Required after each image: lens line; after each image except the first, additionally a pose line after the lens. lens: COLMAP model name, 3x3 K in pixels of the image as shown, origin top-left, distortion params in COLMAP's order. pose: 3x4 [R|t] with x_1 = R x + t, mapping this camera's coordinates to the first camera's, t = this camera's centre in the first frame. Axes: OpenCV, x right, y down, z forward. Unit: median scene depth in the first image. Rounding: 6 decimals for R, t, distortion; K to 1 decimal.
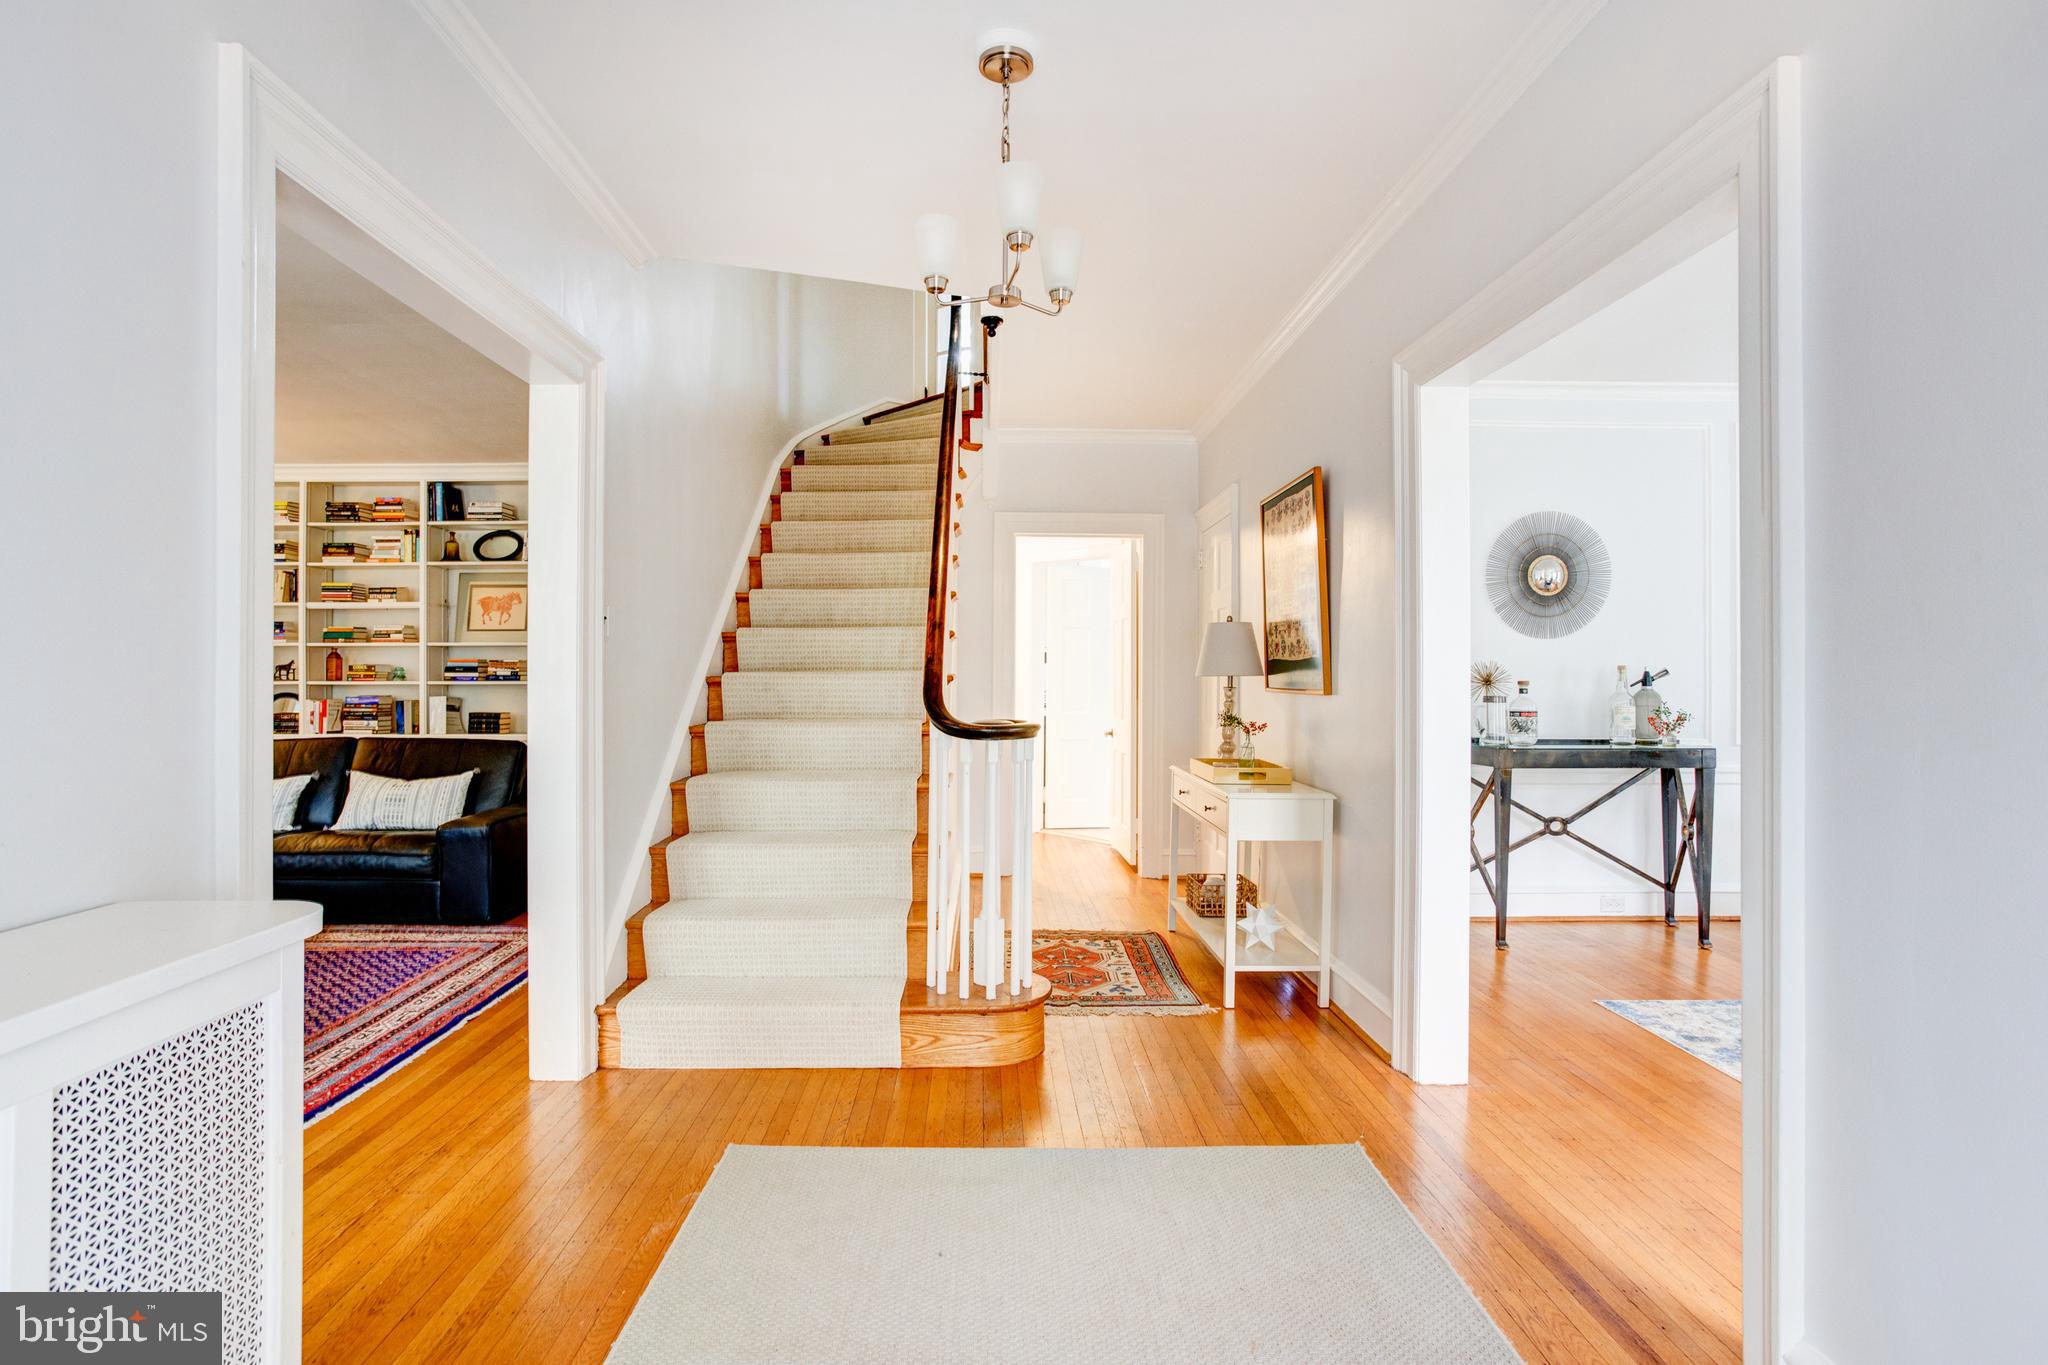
lens RADIAL K [[985.4, 0, 1014.3], [0, 985.4, 672.9], [0, 0, 1]] dist [-0.053084, 0.030774]
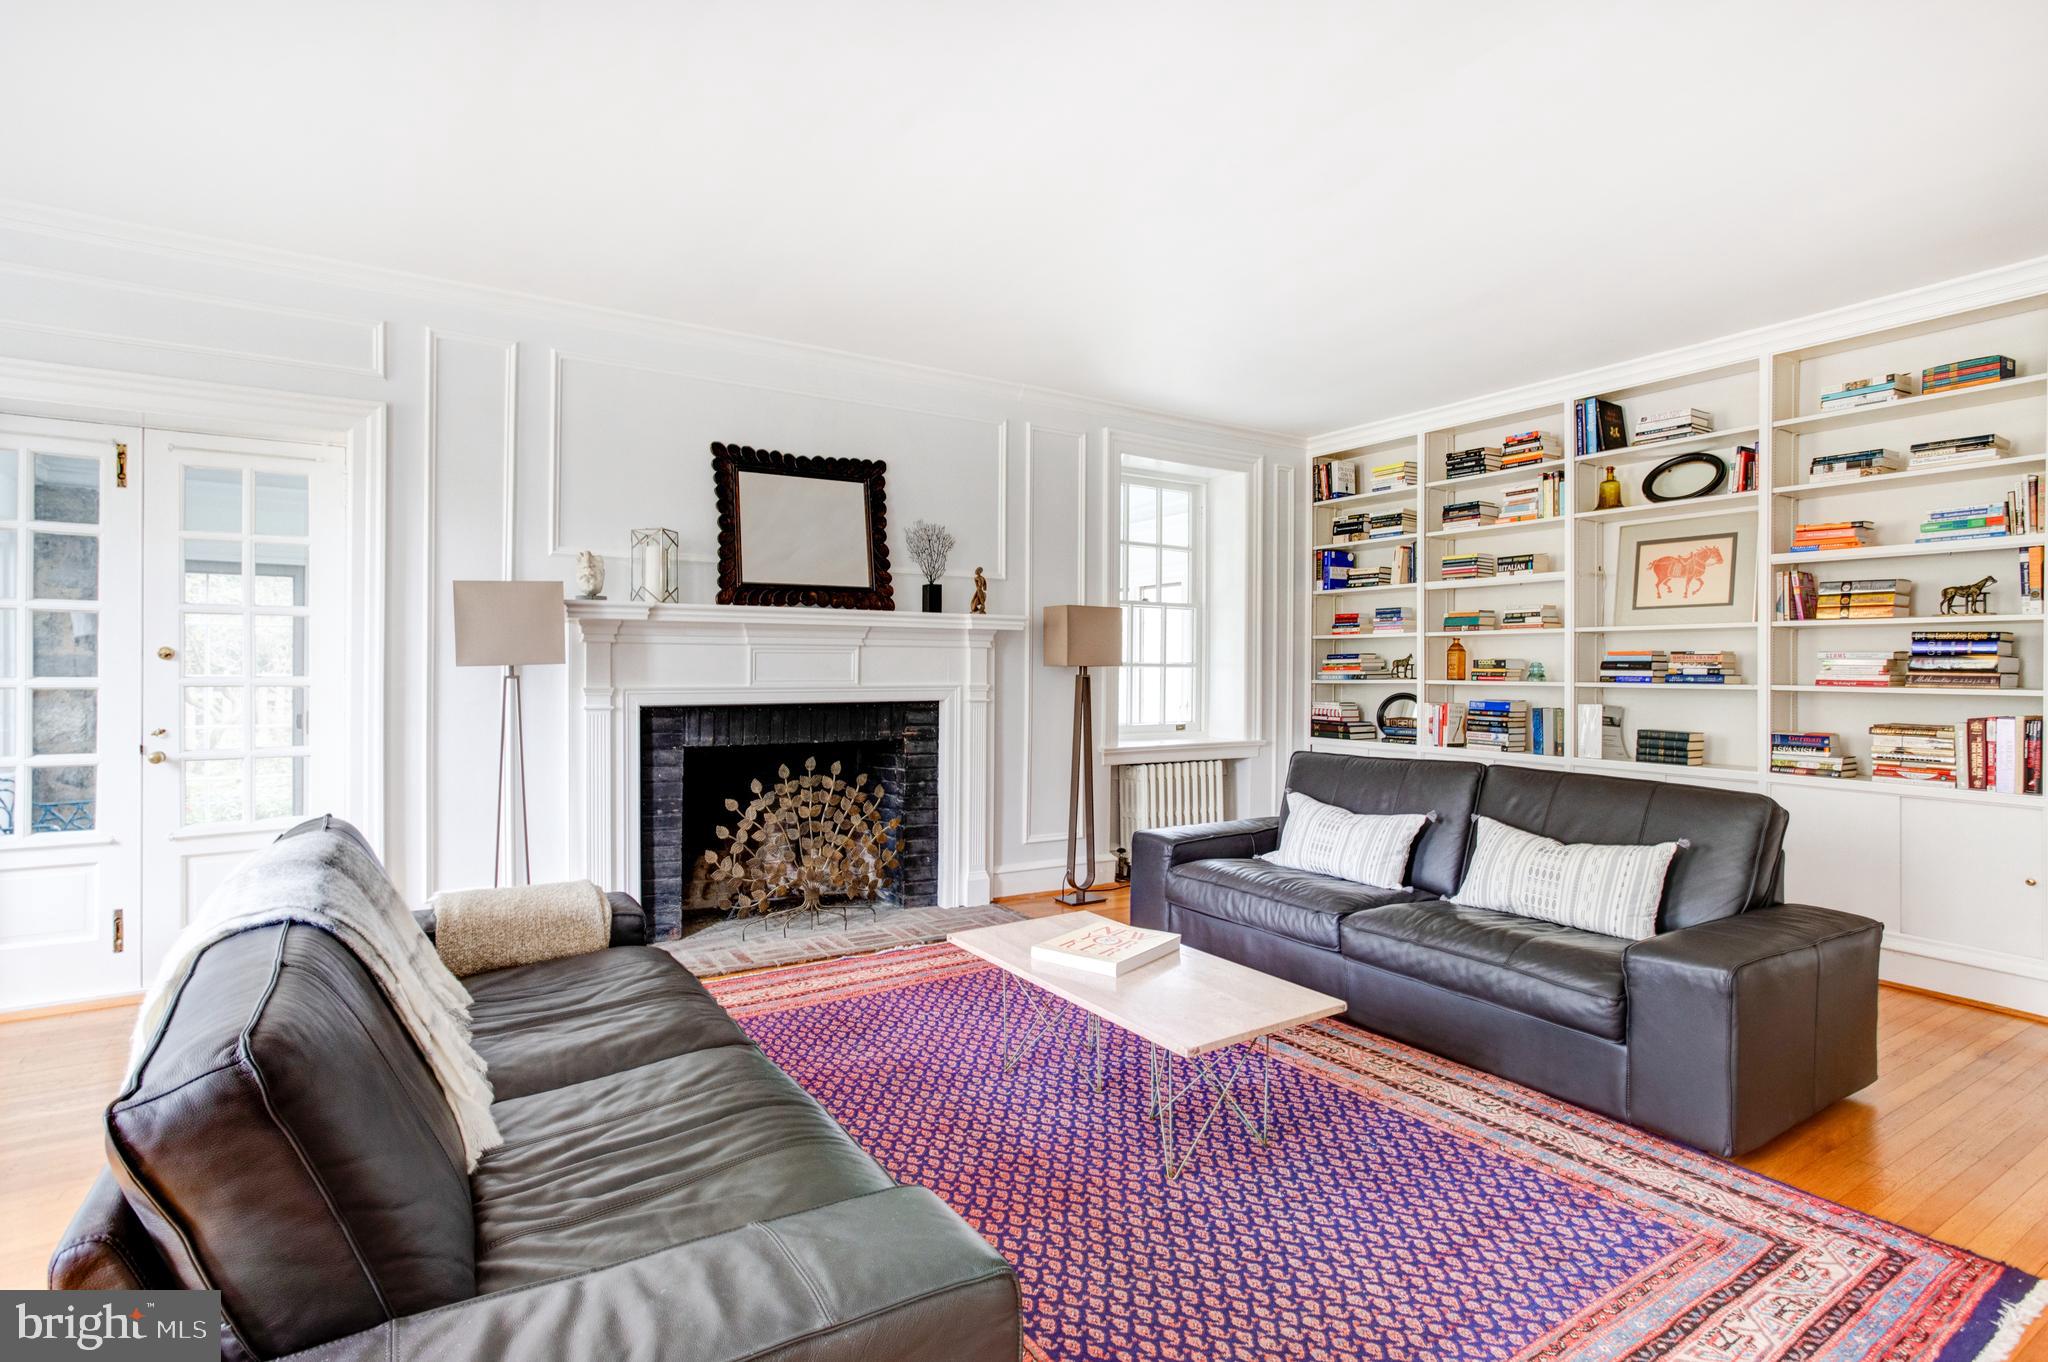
lens RADIAL K [[985.4, 0, 1014.3], [0, 985.4, 671.4], [0, 0, 1]] dist [-0.053084, 0.030774]
pose [[0.509904, 0.004957, -0.860217, -0.204605], [-0.003707, 0.999987, 0.003565, -0.000304], [0.860223, 0.001371, 0.509916, 0.287366]]
